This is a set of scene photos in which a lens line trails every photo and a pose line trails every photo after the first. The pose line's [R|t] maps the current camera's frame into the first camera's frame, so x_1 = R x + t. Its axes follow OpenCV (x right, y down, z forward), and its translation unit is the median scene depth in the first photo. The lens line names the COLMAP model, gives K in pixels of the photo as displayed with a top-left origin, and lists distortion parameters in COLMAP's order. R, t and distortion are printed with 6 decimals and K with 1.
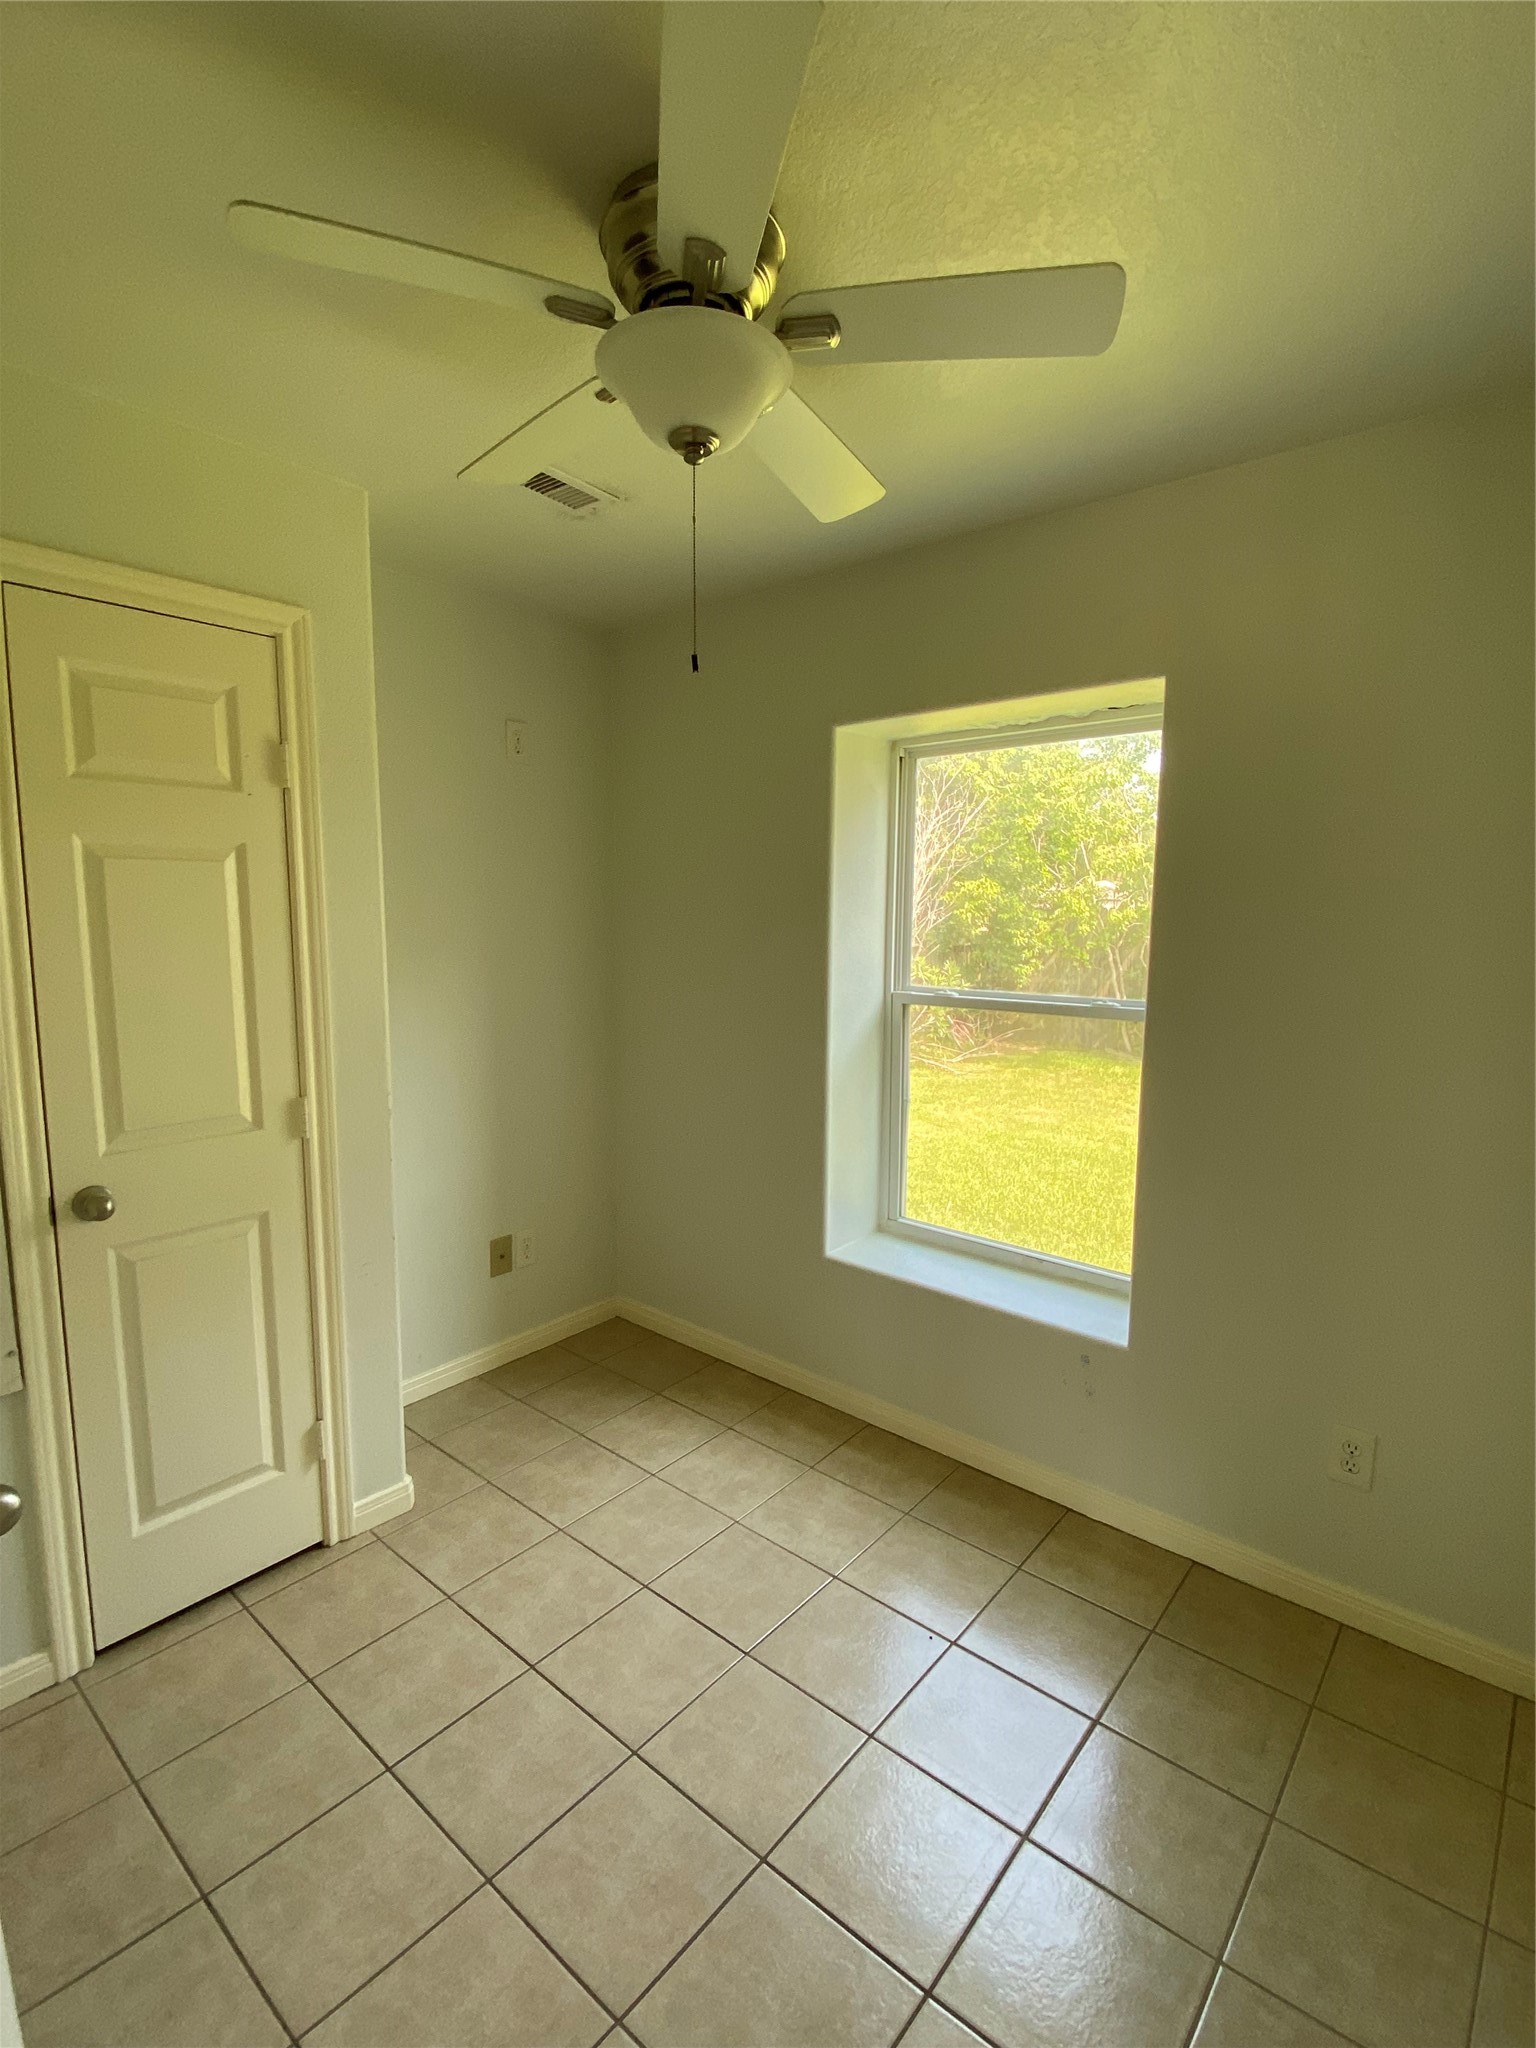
lens RADIAL K [[944.2, 0, 768.0], [0, 944.2, 1024.0], [0, 0, 1]] dist [0.011514, -0.016446]
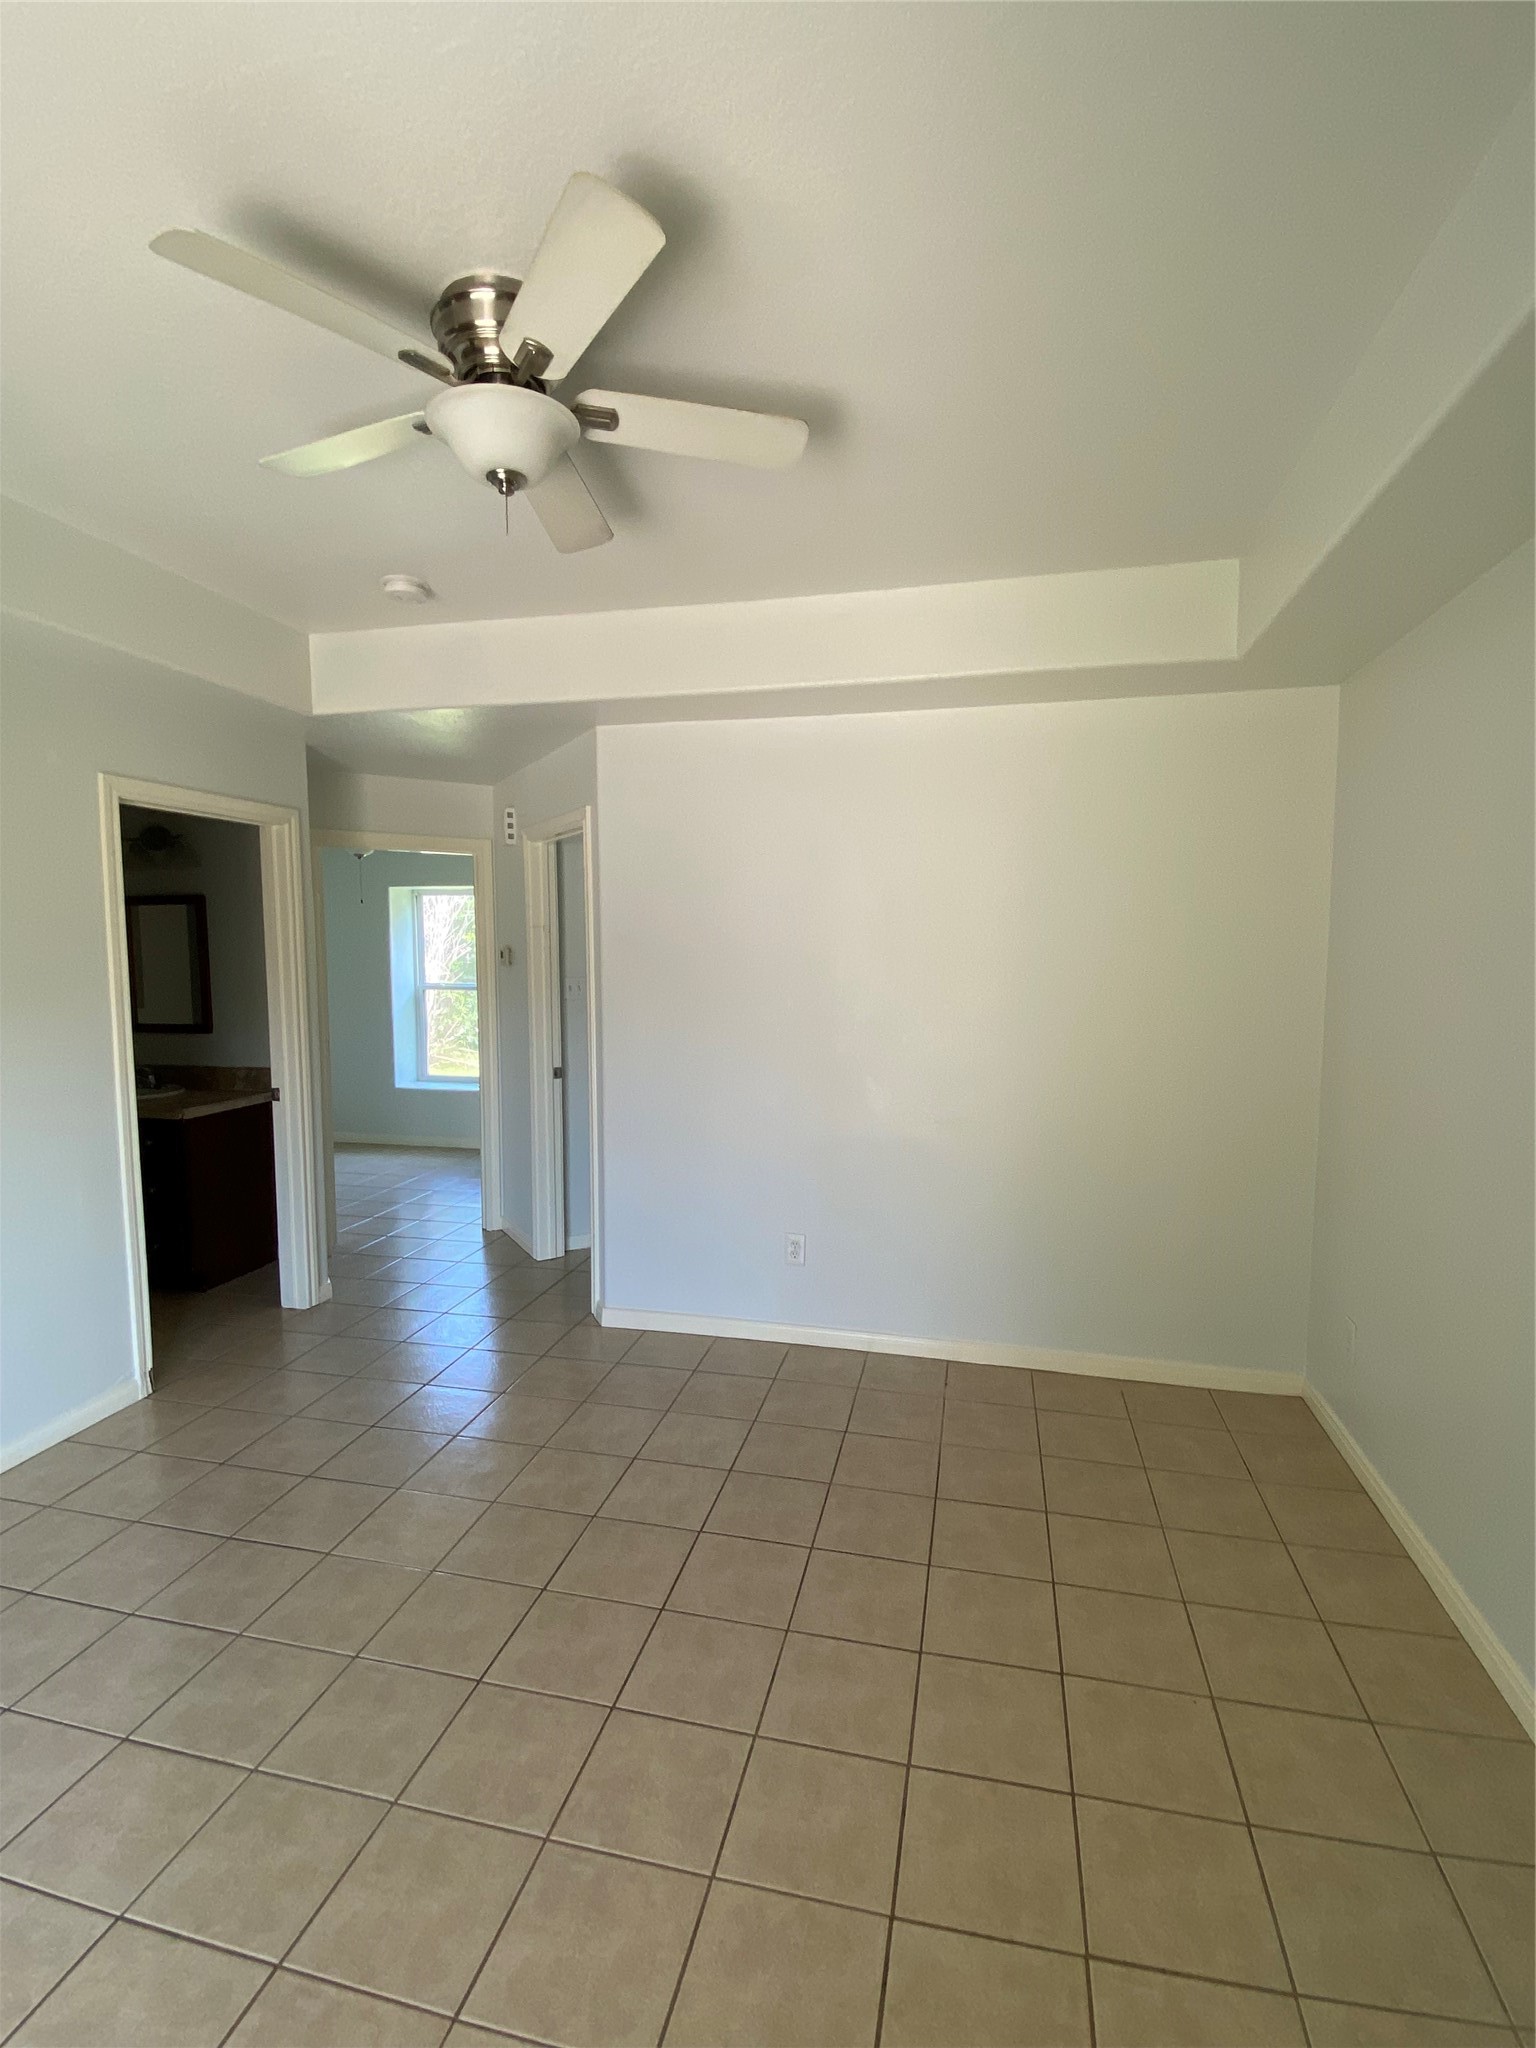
lens RADIAL K [[944.2, 0, 768.0], [0, 944.2, 1024.0], [0, 0, 1]] dist [0.011514, -0.016446]
pose [[0.890580, -0.046010, 0.452494, -0.183997], [0.060612, 0.998002, -0.017816, 0.173594], [-0.450771, 0.043294, 0.891589, -1.675396]]
